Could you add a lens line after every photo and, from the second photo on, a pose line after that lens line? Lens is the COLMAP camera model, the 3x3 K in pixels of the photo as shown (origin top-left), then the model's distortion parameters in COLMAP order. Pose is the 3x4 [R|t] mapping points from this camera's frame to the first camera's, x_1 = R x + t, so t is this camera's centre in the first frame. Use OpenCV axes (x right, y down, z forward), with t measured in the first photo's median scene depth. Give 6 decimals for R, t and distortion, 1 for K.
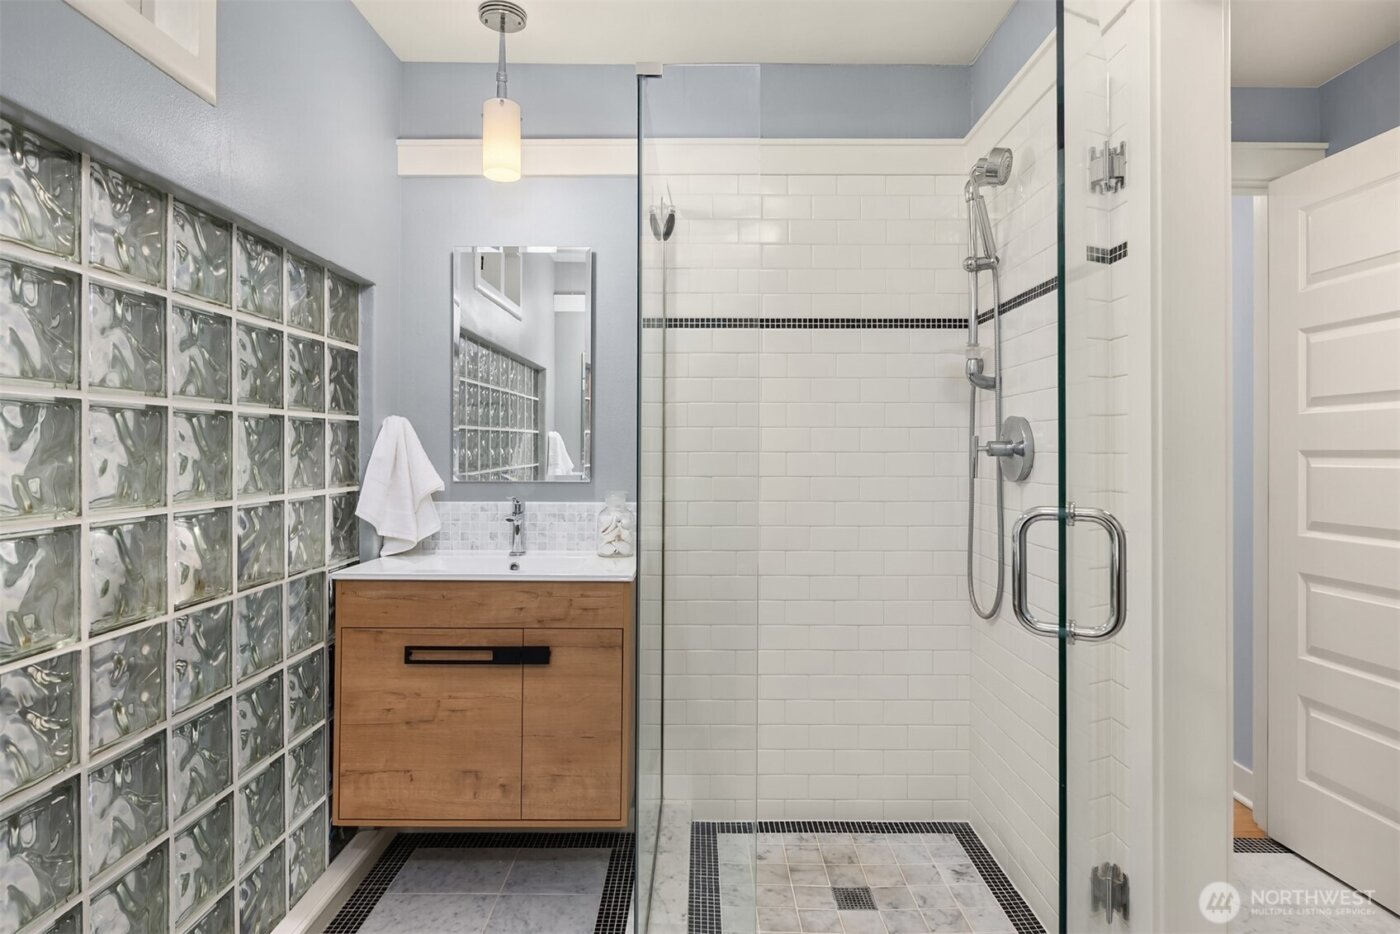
lens RADIAL K [[770.6, 0, 690.6], [0, 770.6, 441.7], [0, 0, 1]] dist [0.000630, 0.001949]
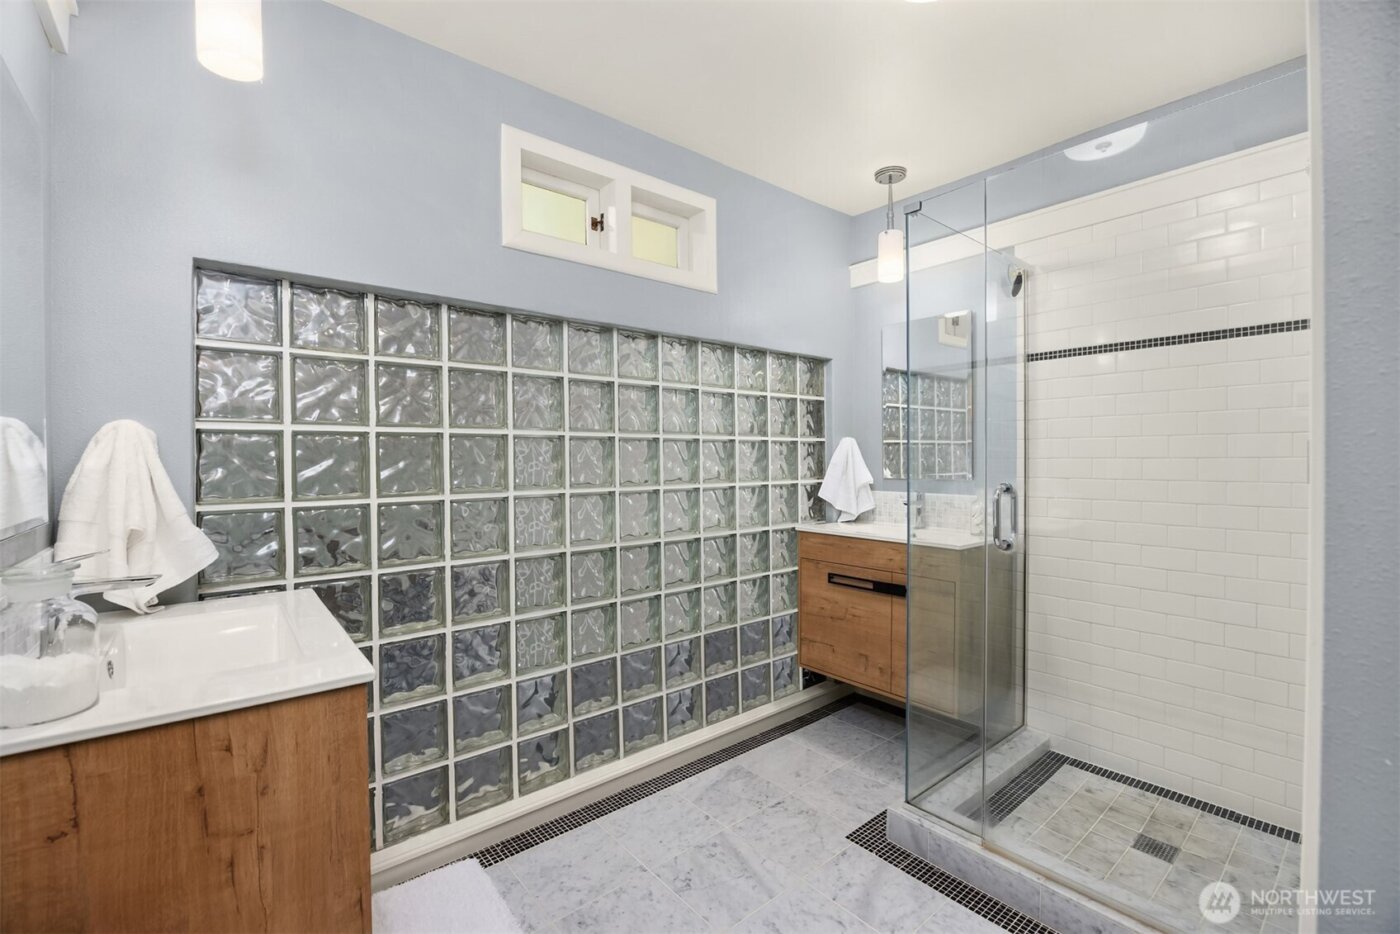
lens RADIAL K [[602.5, 0, 710.2], [0, 602.5, 468.0], [0, 0, 1]] dist [-0.000941, 0.000303]
pose [[0.655300, 0.006172, -0.755343, 0.426581], [0.014602, 0.999676, 0.020837, 0.000916], [0.755227, -0.024684, 0.654998, -0.064998]]
